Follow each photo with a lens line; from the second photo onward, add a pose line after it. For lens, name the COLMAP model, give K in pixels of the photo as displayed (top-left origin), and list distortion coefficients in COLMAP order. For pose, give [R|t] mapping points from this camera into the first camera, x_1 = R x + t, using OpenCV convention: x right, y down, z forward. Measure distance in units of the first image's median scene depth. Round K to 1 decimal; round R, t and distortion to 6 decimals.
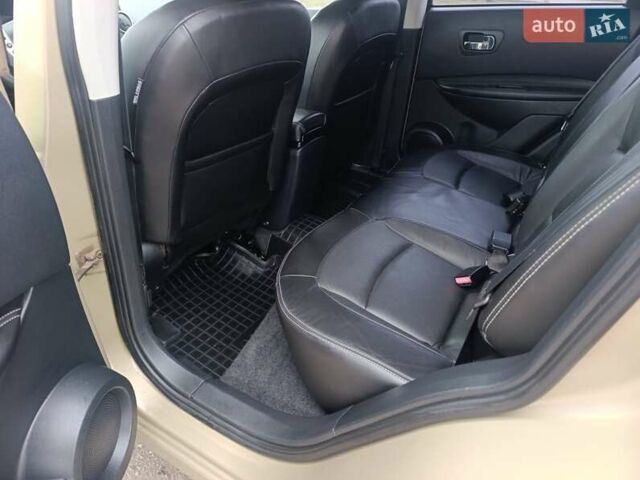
lens RADIAL K [[446.2, 0, 320.0], [0, 446.2, 240.0], [0, 0, 1]] dist [0.037072, -0.042881]
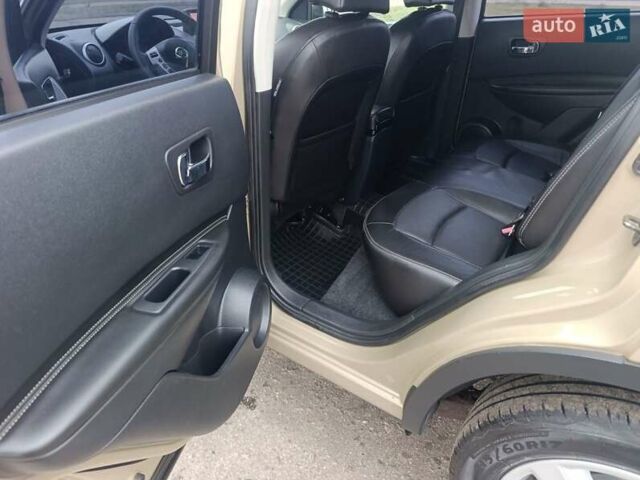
lens RADIAL K [[426.5, 0, 320.0], [0, 426.5, 240.0], [0, 0, 1]] dist [-0.003709, -0.003304]
pose [[0.993586, 0.014087, -0.112201, -0.057654], [-0.014321, 0.999897, -0.001282, 0.092159], [0.112171, 0.002880, 0.993685, -0.203898]]
